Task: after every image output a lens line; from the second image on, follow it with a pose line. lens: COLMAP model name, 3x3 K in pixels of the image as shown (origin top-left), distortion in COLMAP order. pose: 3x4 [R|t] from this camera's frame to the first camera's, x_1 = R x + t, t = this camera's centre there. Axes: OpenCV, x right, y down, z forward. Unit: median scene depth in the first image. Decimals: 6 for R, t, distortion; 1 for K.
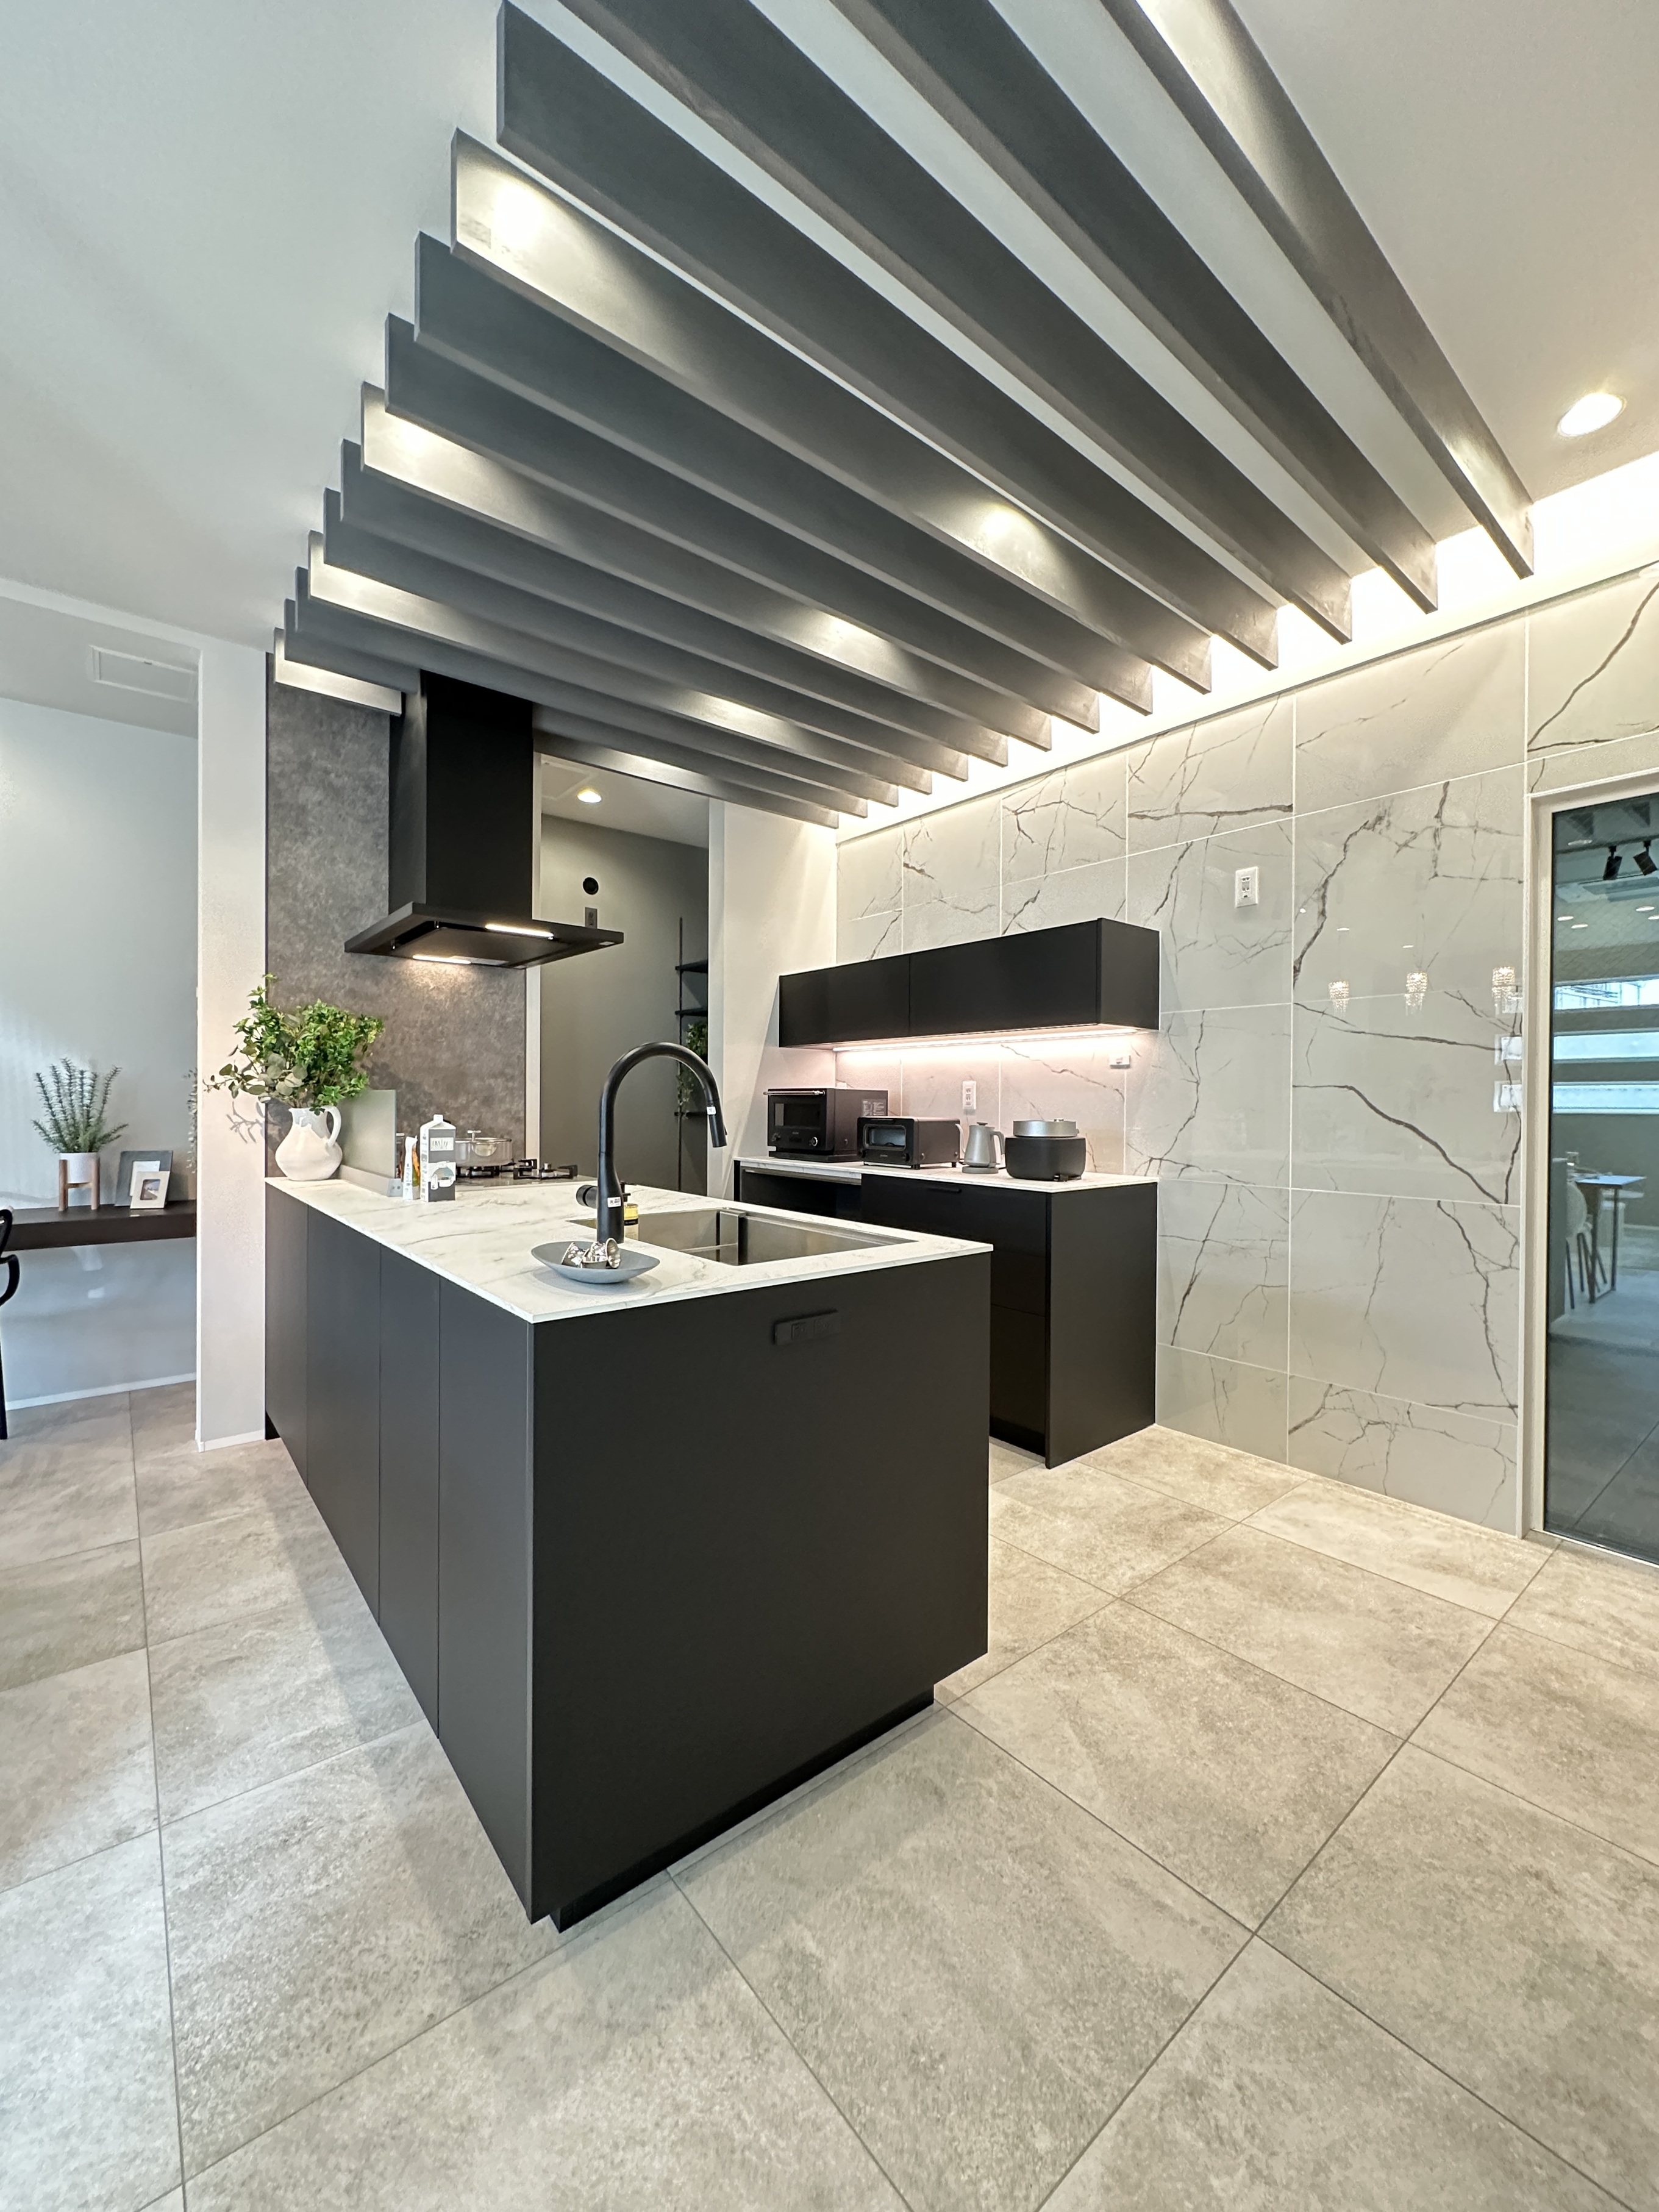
lens RADIAL K [[877.8, 0, 830.1], [0, 877.8, 1114.0], [0, 0, 1]] dist [-0.001573, 0.001101]
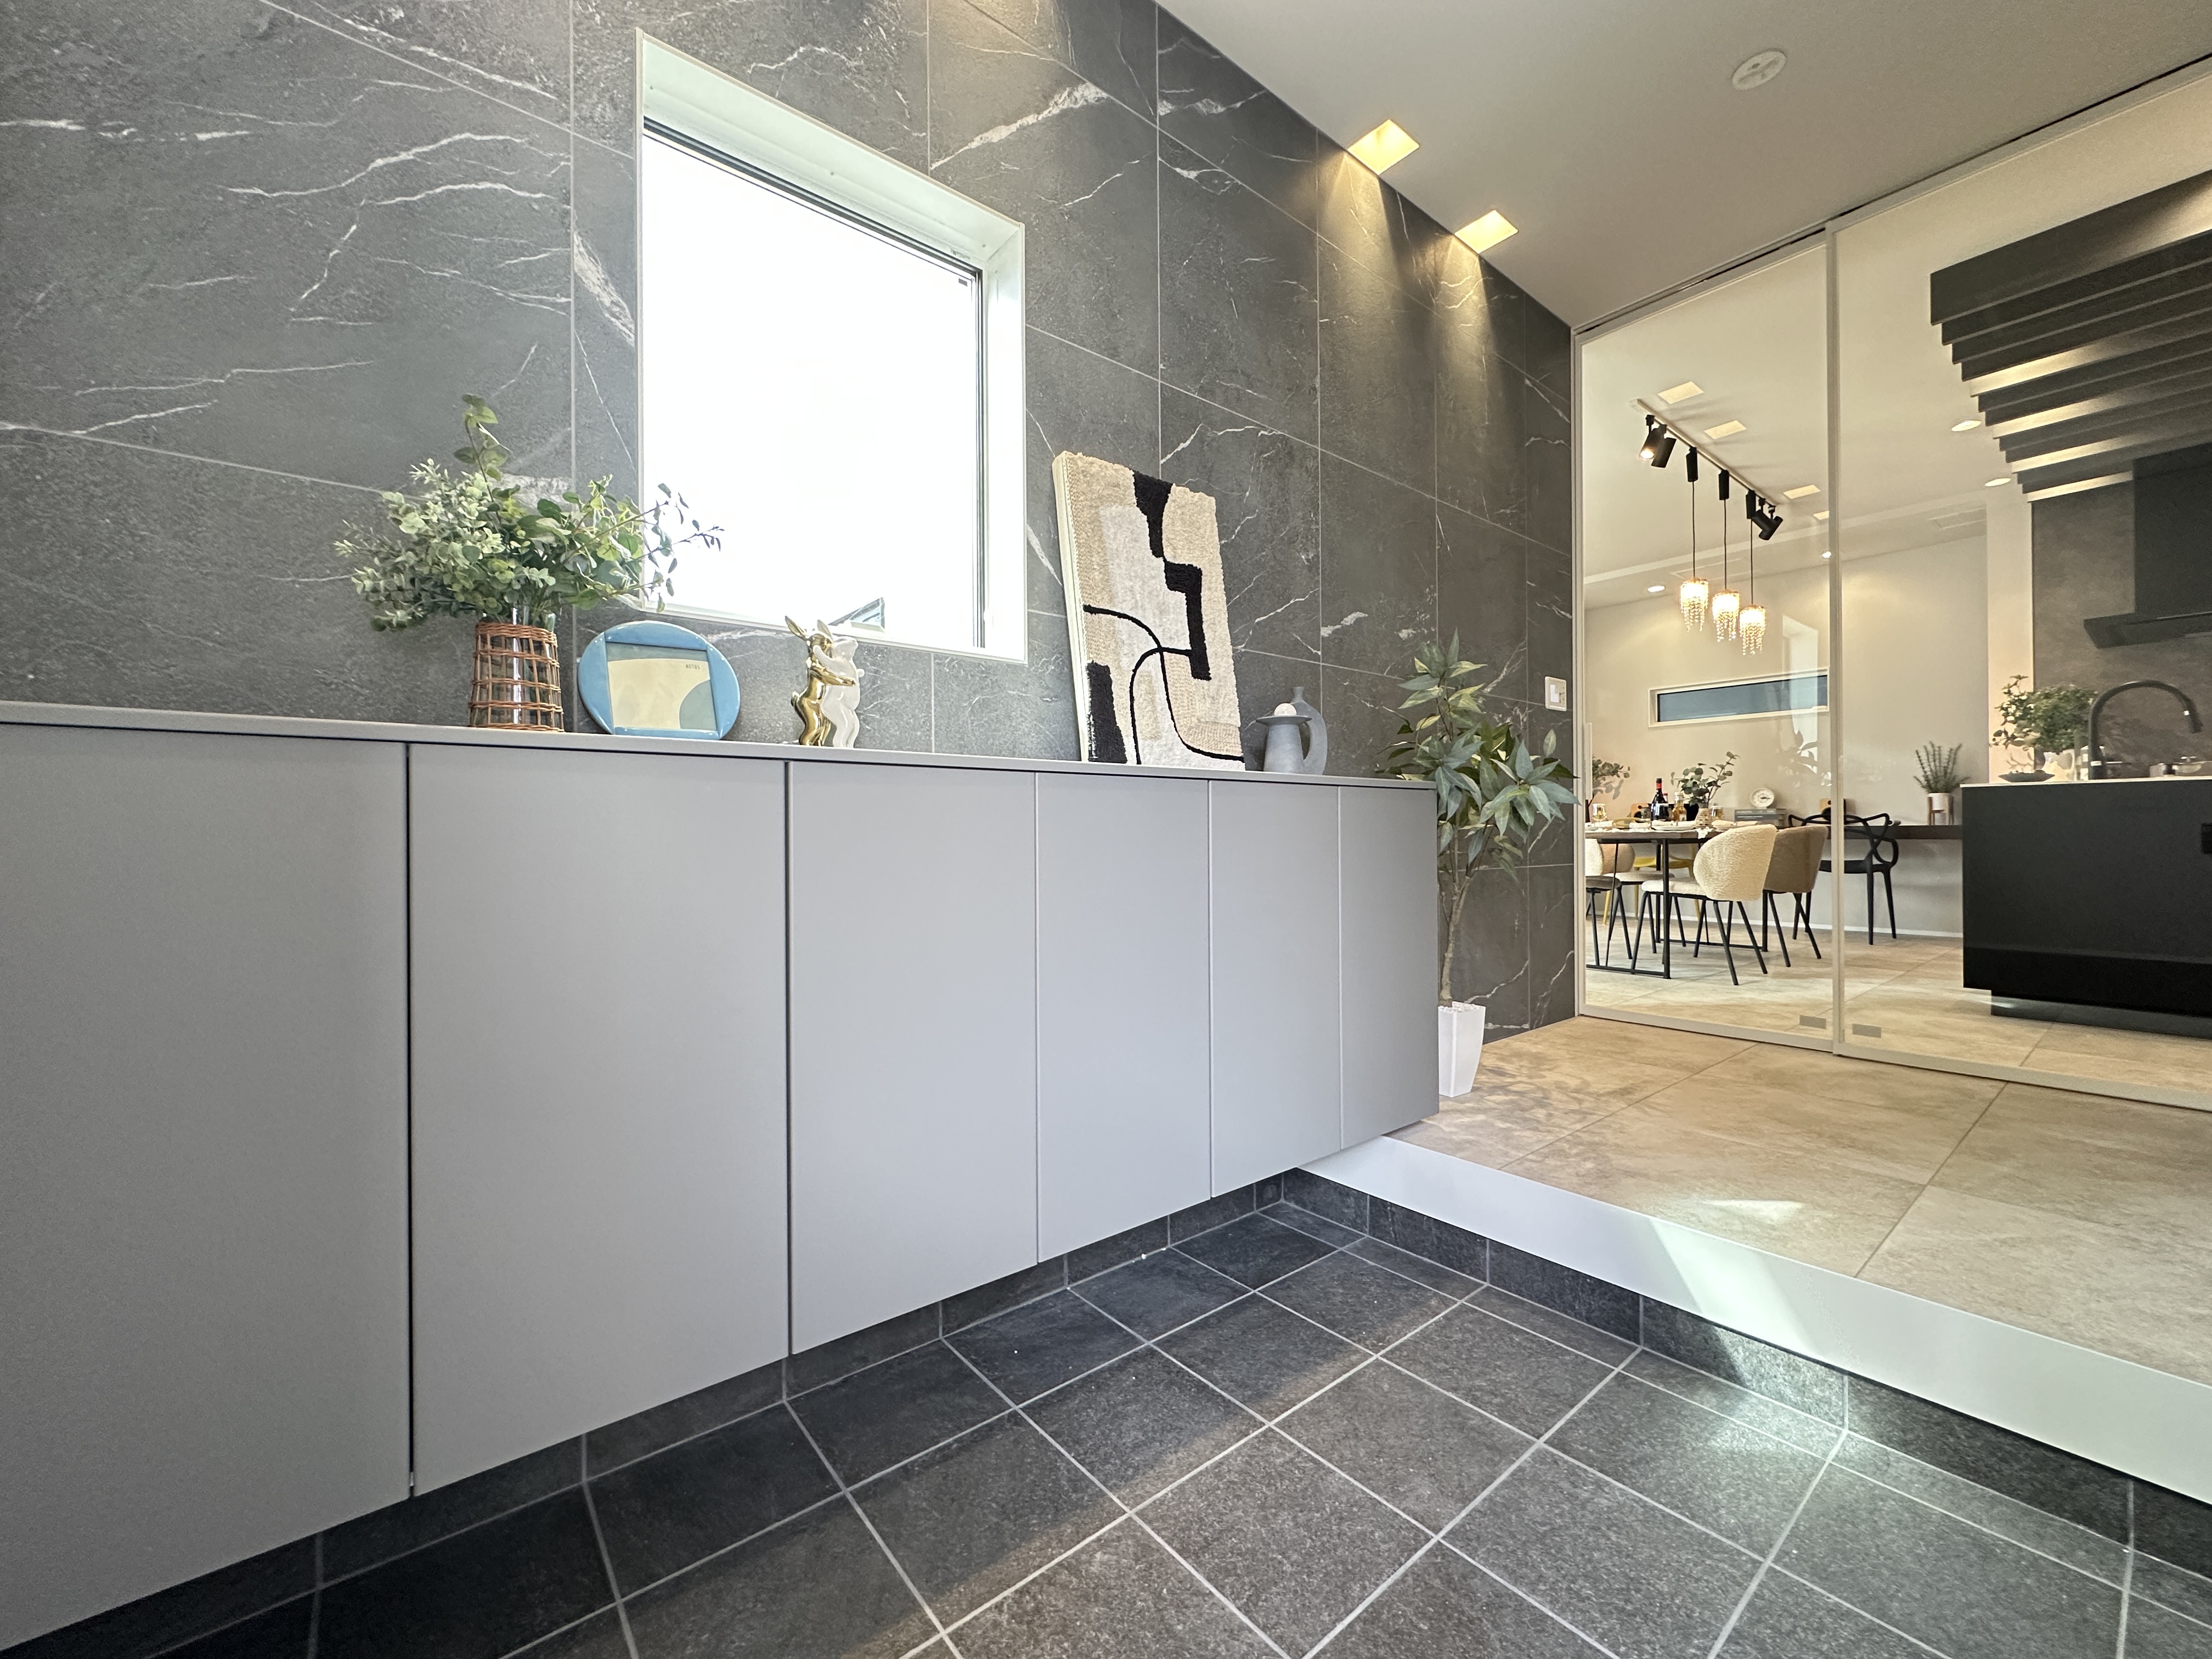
lens RADIAL K [[877.8, 0, 1106.7], [0, 877.8, 826.9], [0, 0, 1]] dist [-0.001573, 0.001101]
pose [[0.003581, -0.004250, -0.999985, 0.986588], [-0.000661, 0.999991, -0.004253, 0.135125], [0.999993, 0.000676, 0.003578, -0.739237]]
